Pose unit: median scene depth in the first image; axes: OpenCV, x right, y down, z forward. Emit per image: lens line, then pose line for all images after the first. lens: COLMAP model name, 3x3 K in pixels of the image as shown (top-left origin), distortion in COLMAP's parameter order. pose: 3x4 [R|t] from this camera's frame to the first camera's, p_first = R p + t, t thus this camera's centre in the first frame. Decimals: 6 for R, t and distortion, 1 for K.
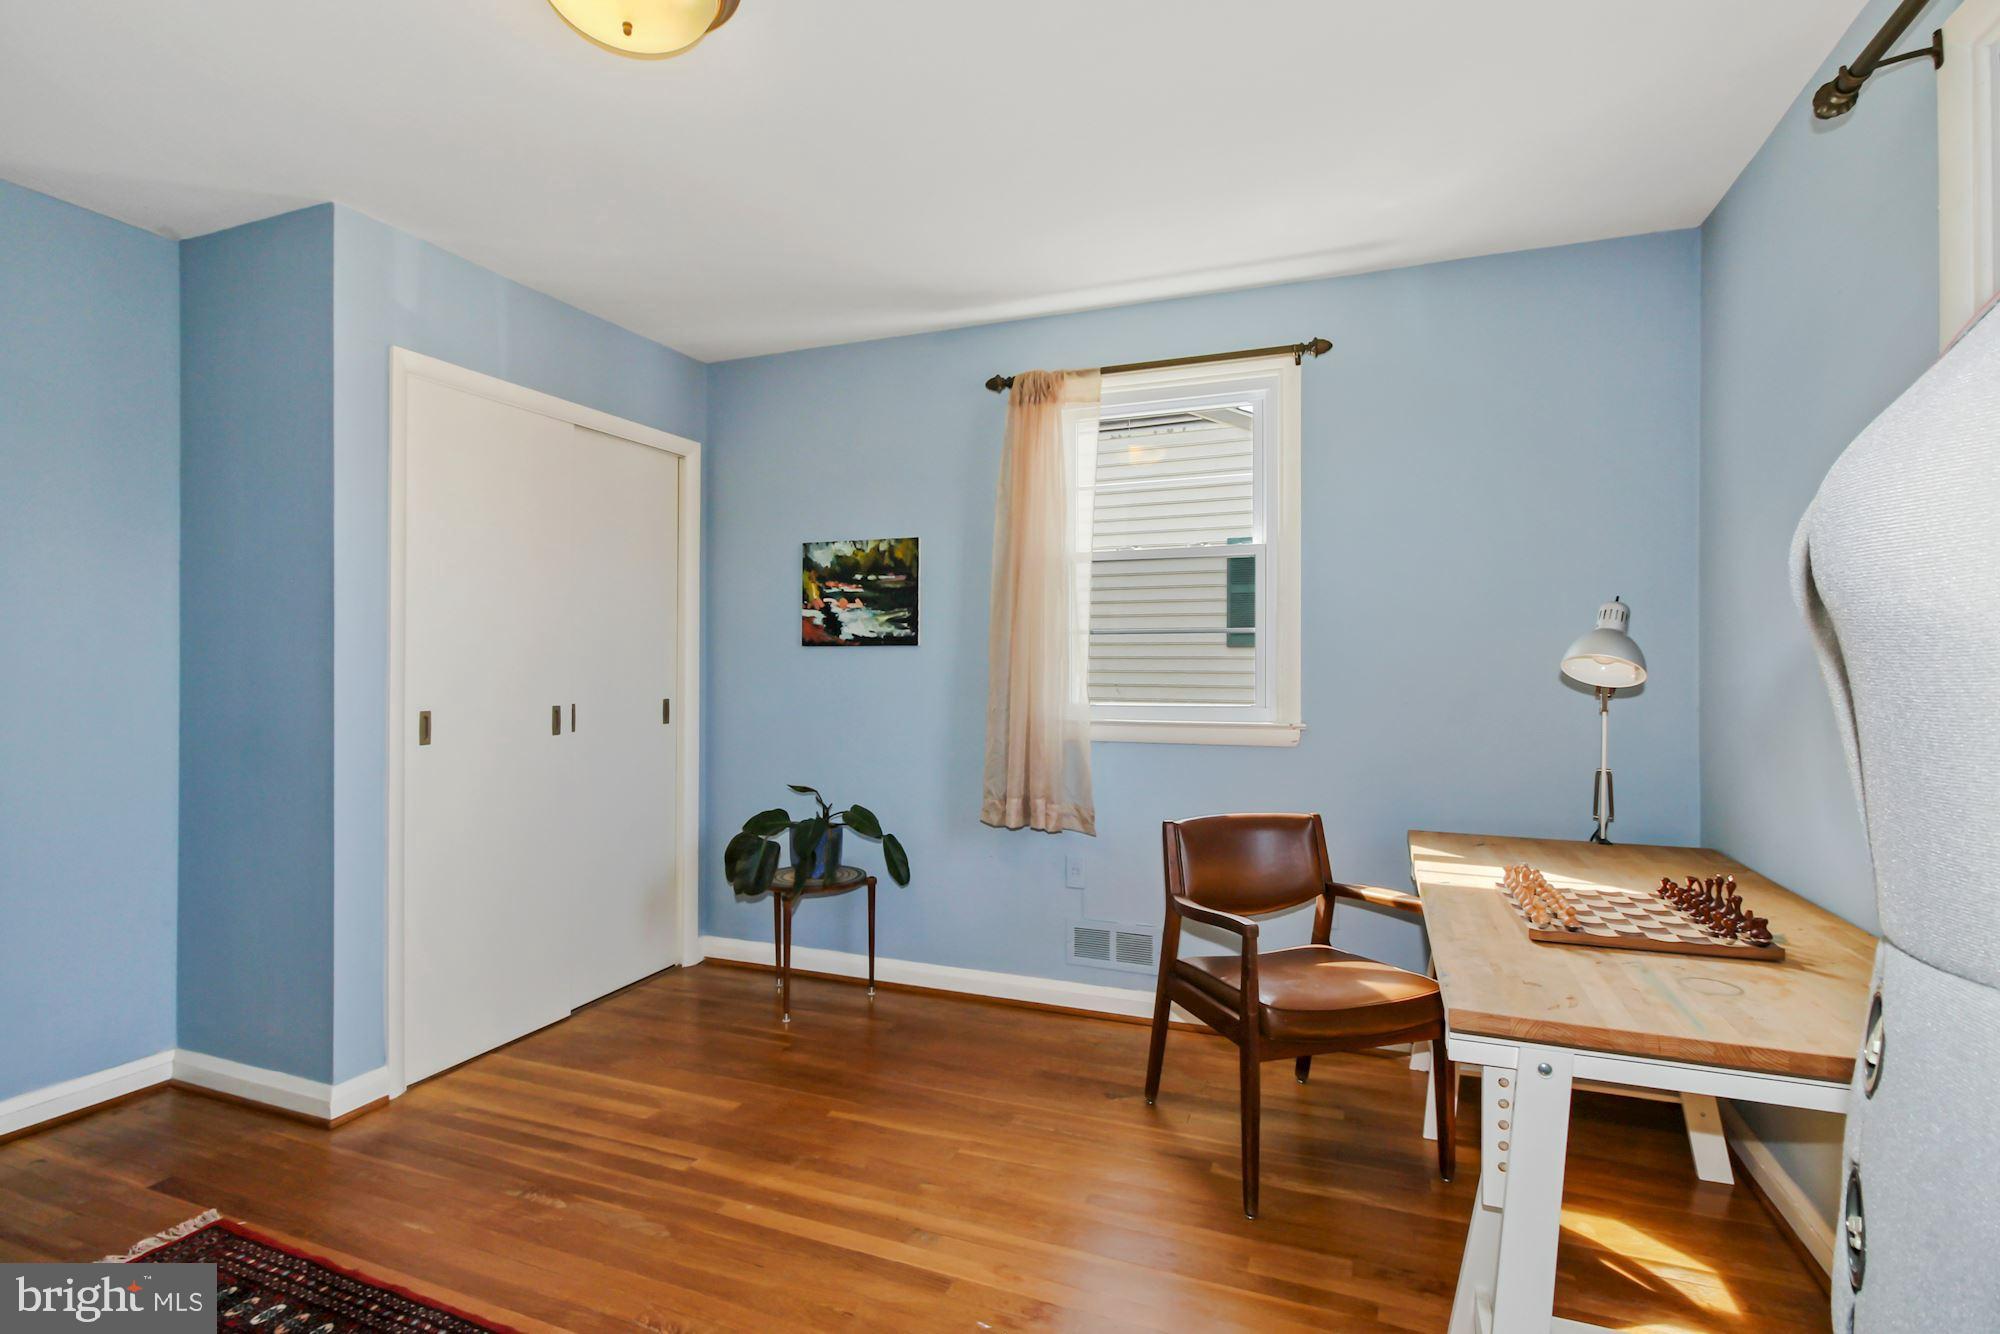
lens RADIAL K [[932.4, 0, 1000.8], [0, 932.4, 671.3], [0, 0, 1]] dist [-0.006298, -0.001466]
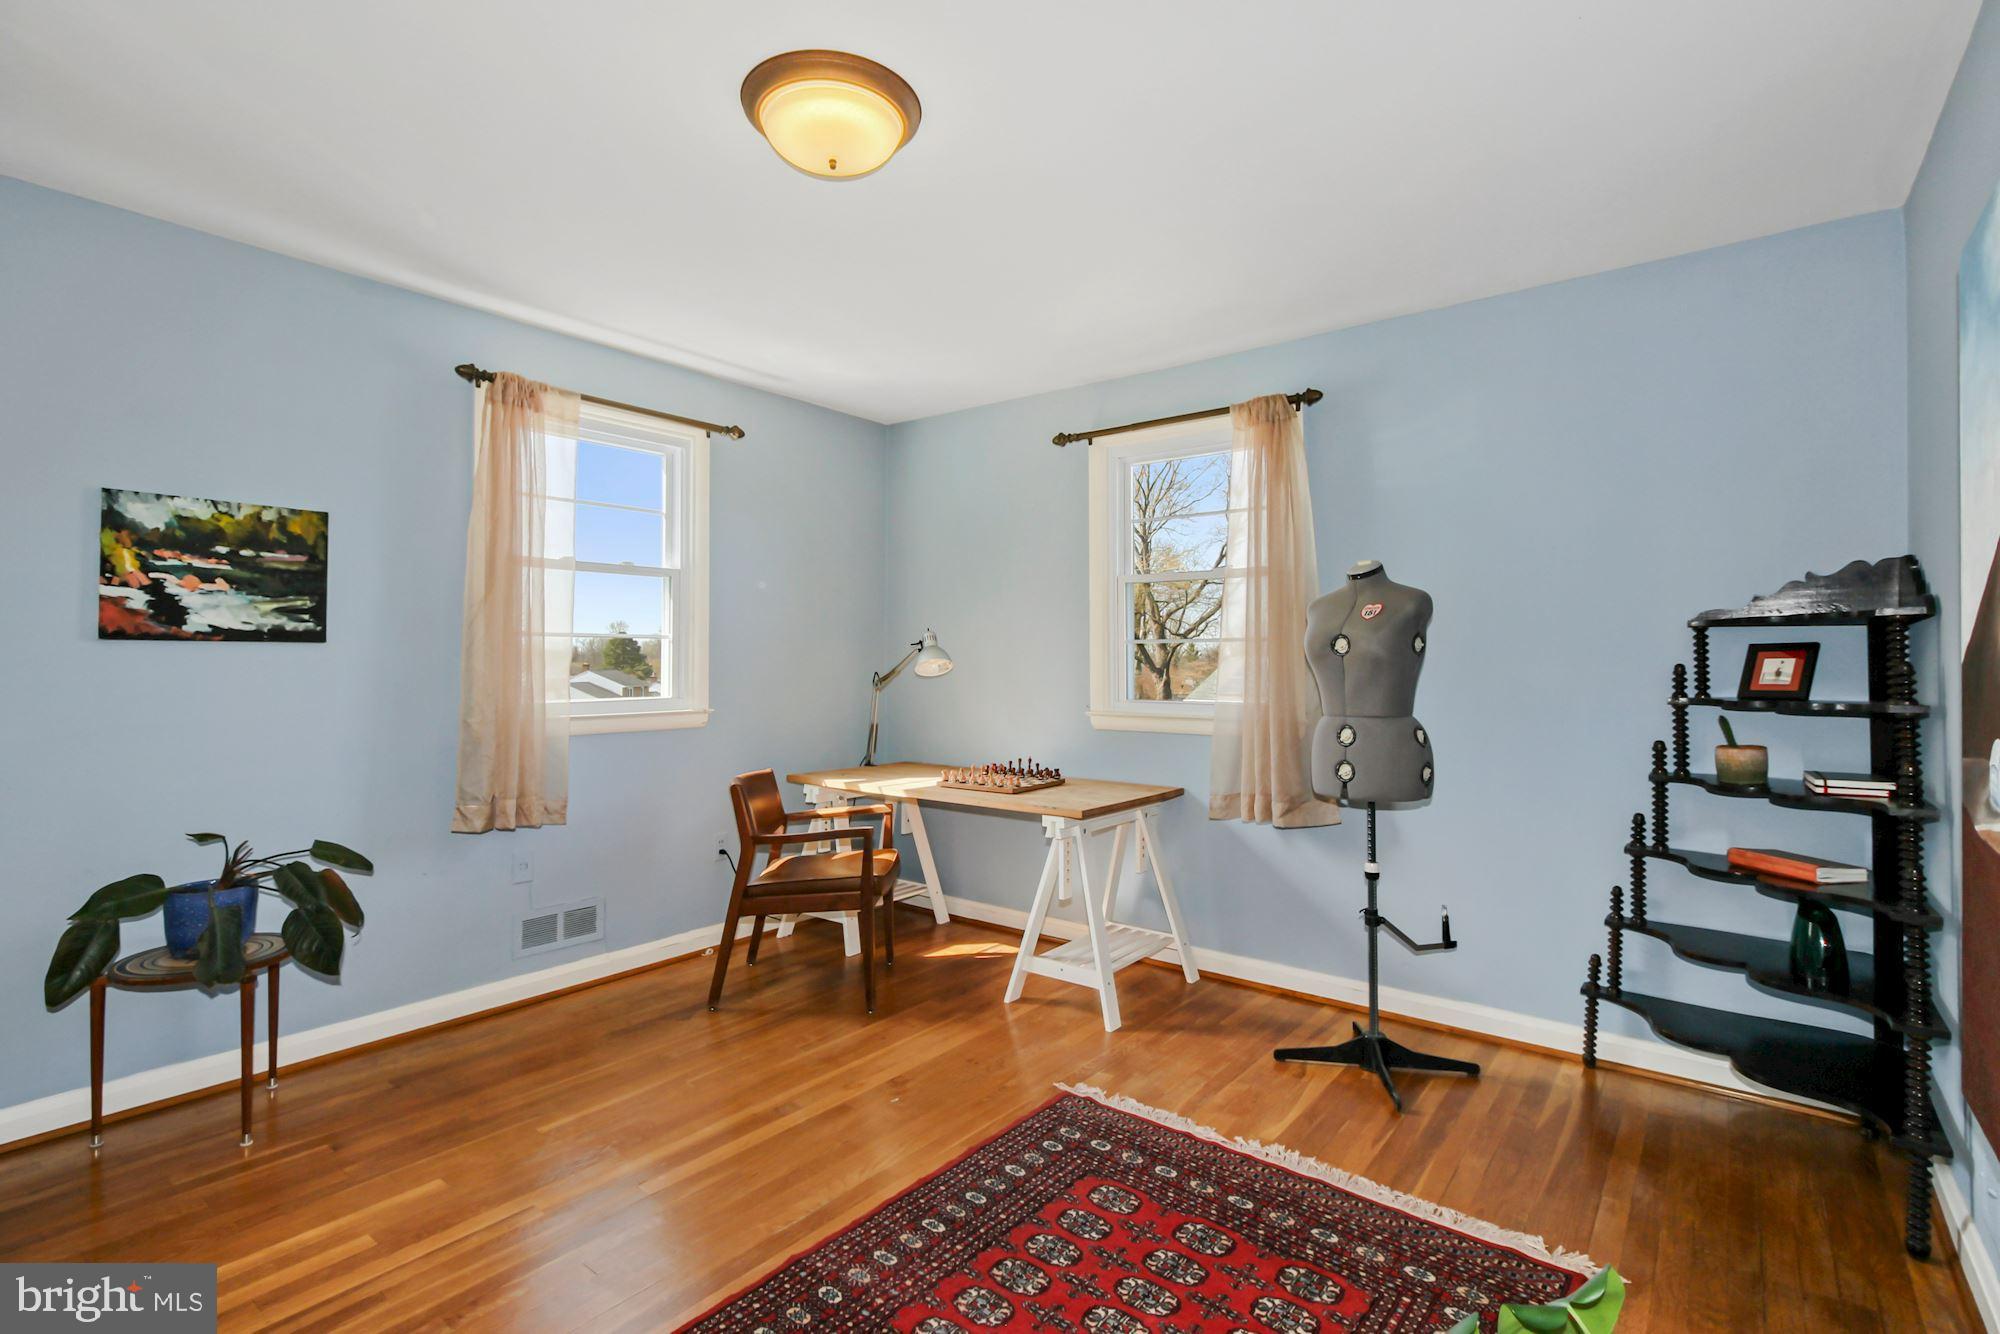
lens RADIAL K [[932.4, 0, 995.9], [0, 932.4, 656.6], [0, 0, 1]] dist [-0.006298, -0.001466]
pose [[0.295543, 0.001897, 0.955328, -0.688980], [0.002413, 0.999993, -0.002732, -0.011342], [-0.955326, 0.003112, 0.295536, 0.184009]]
